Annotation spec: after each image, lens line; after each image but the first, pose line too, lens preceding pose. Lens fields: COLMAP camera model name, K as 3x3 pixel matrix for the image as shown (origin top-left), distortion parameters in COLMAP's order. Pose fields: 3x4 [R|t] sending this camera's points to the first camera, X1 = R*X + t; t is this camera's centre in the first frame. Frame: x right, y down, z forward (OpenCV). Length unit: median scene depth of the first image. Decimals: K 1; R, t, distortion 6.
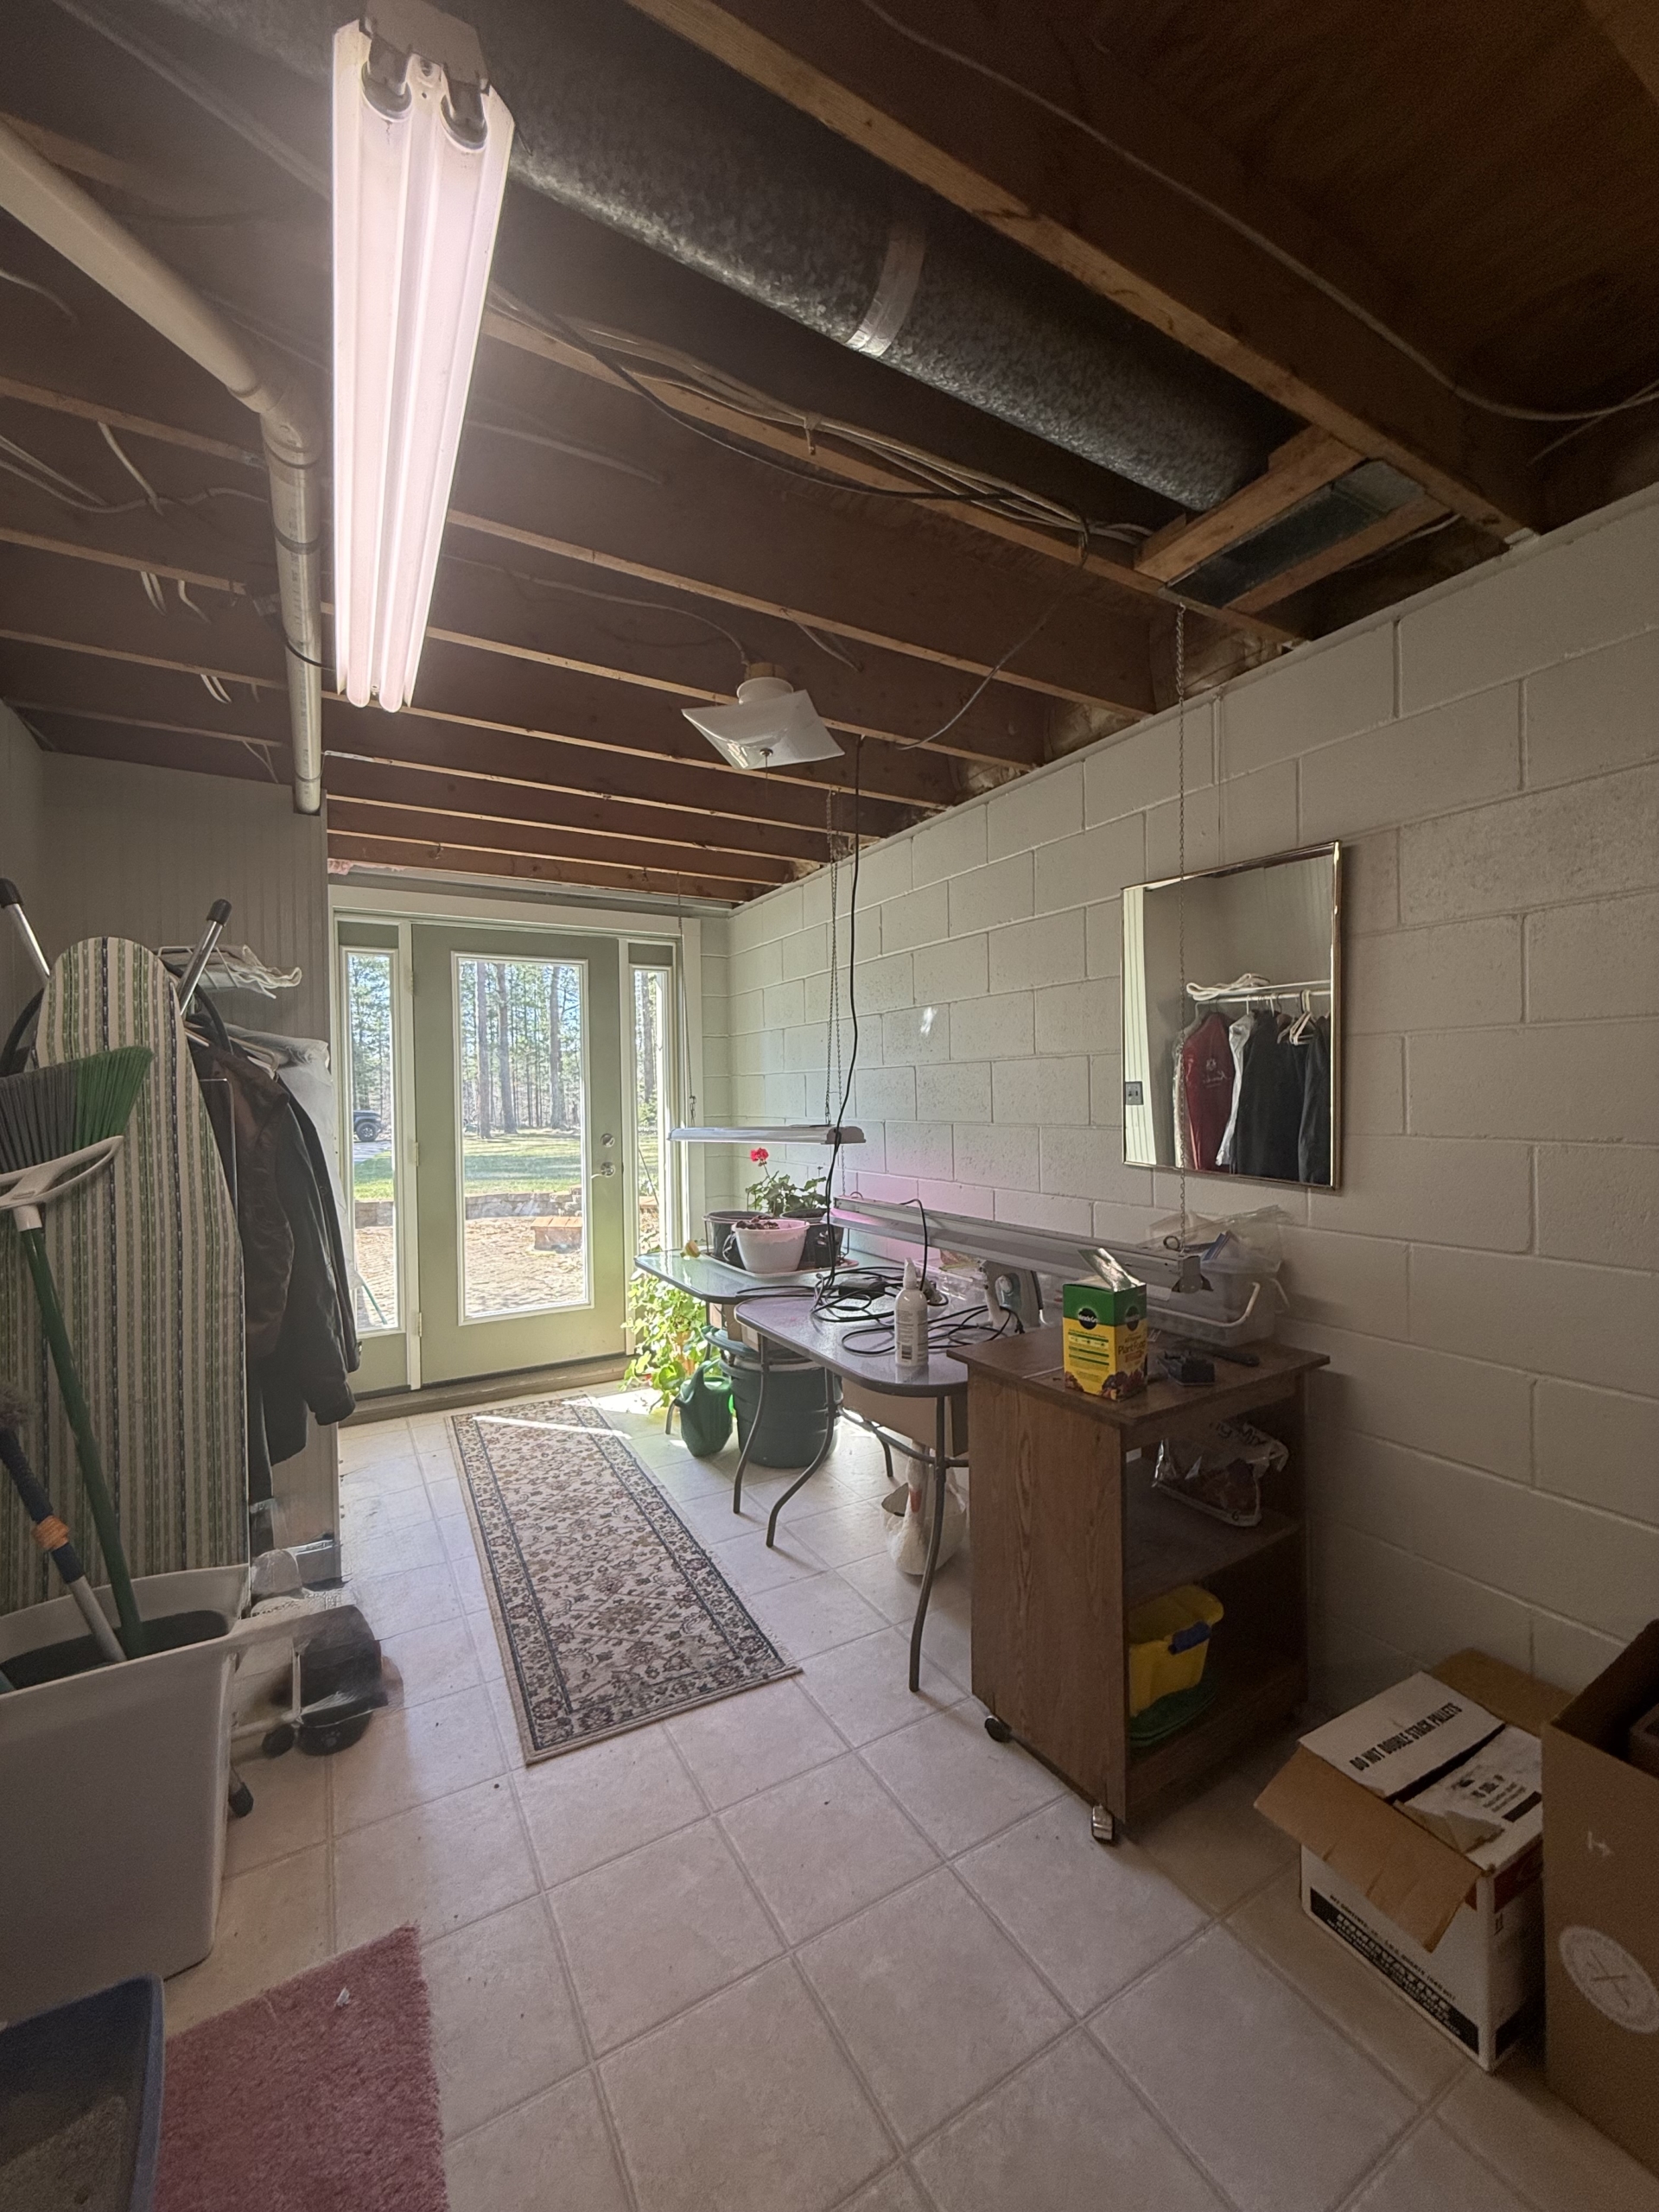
lens RADIAL K [[880.6, 0, 828.6], [0, 880.6, 1099.0], [0, 0, 1]] dist [-0.000539, 0.000117]
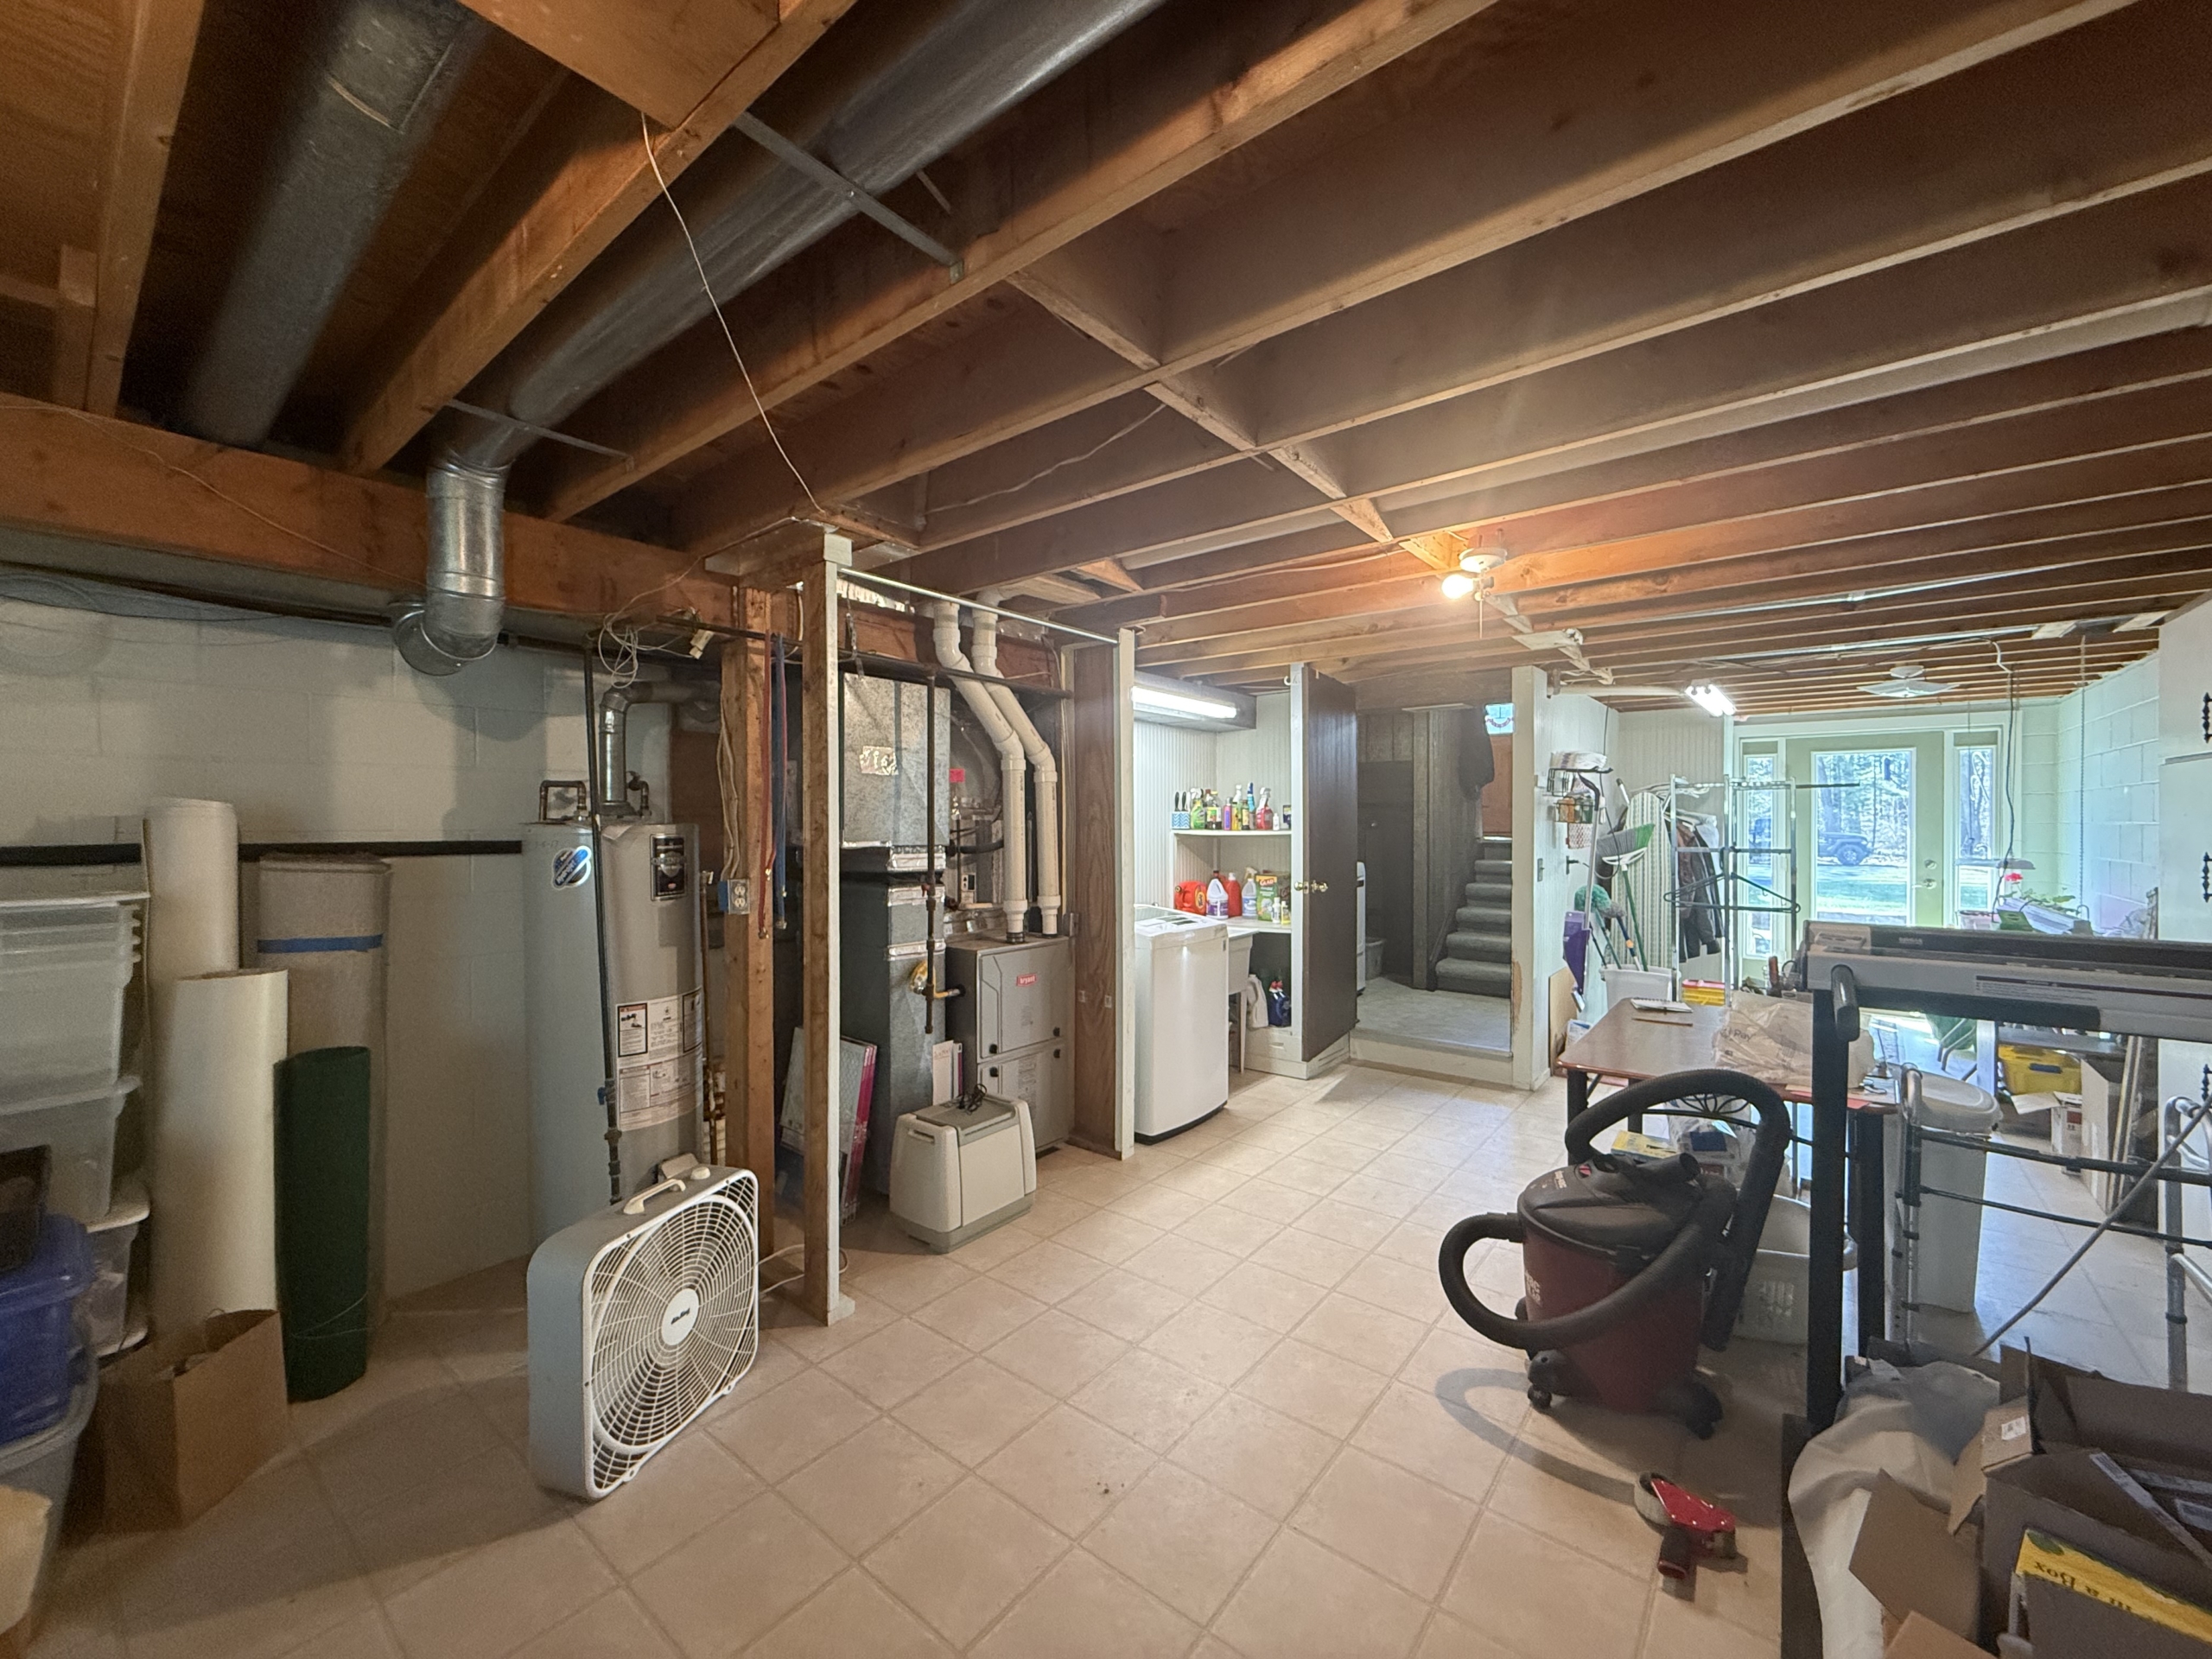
lens RADIAL K [[880.6, 0, 1100.1], [0, 880.6, 830.3], [0, 0, 1]] dist [-0.000539, 0.000117]
pose [[0.360326, 0.024198, -0.932512, 1.726880], [-0.011392, 0.999703, 0.021540, -0.079703], [0.932757, 0.002861, 0.360495, -2.353597]]
